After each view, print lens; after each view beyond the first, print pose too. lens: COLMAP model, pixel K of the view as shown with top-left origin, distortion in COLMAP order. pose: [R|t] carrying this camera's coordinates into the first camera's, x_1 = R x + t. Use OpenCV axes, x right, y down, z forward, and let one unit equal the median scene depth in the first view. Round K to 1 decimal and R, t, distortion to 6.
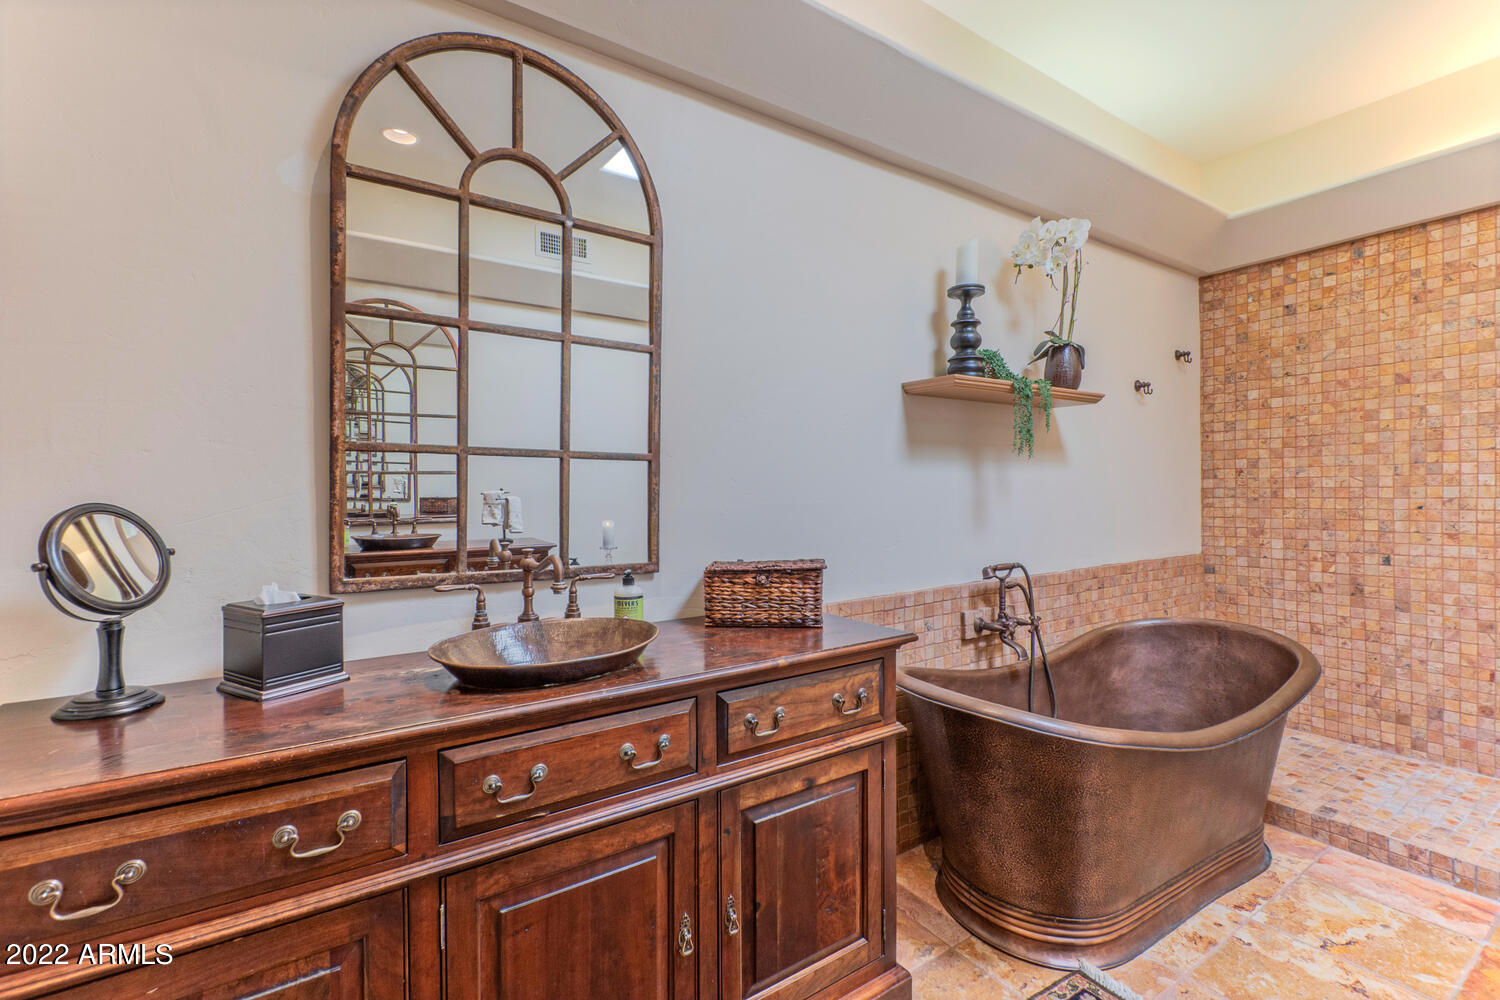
lens RADIAL K [[661.1, 0, 740.9], [0, 661.1, 495.3], [0, 0, 1]] dist [0.006534, -0.004269]
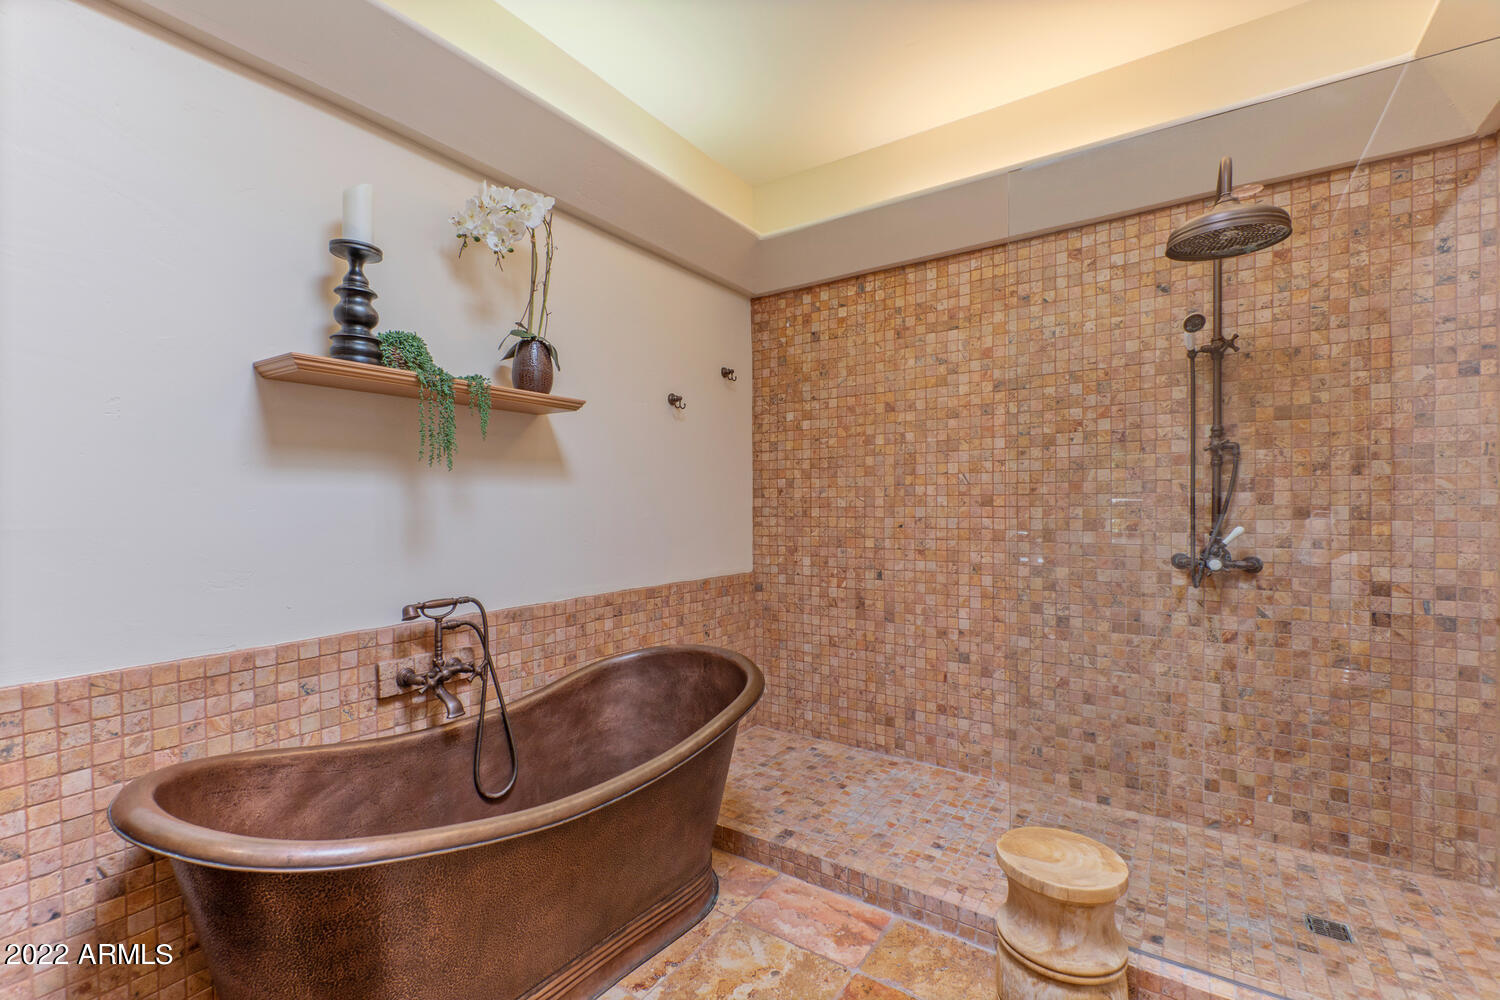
lens RADIAL K [[661.1, 0, 738.1], [0, 661.1, 509.3], [0, 0, 1]] dist [0.006534, -0.004269]
pose [[0.926066, 0.004035, 0.377340, 0.399132], [-0.003097, 0.999990, -0.003094, -0.005456], [-0.377348, 0.001697, 0.926070, 0.100774]]
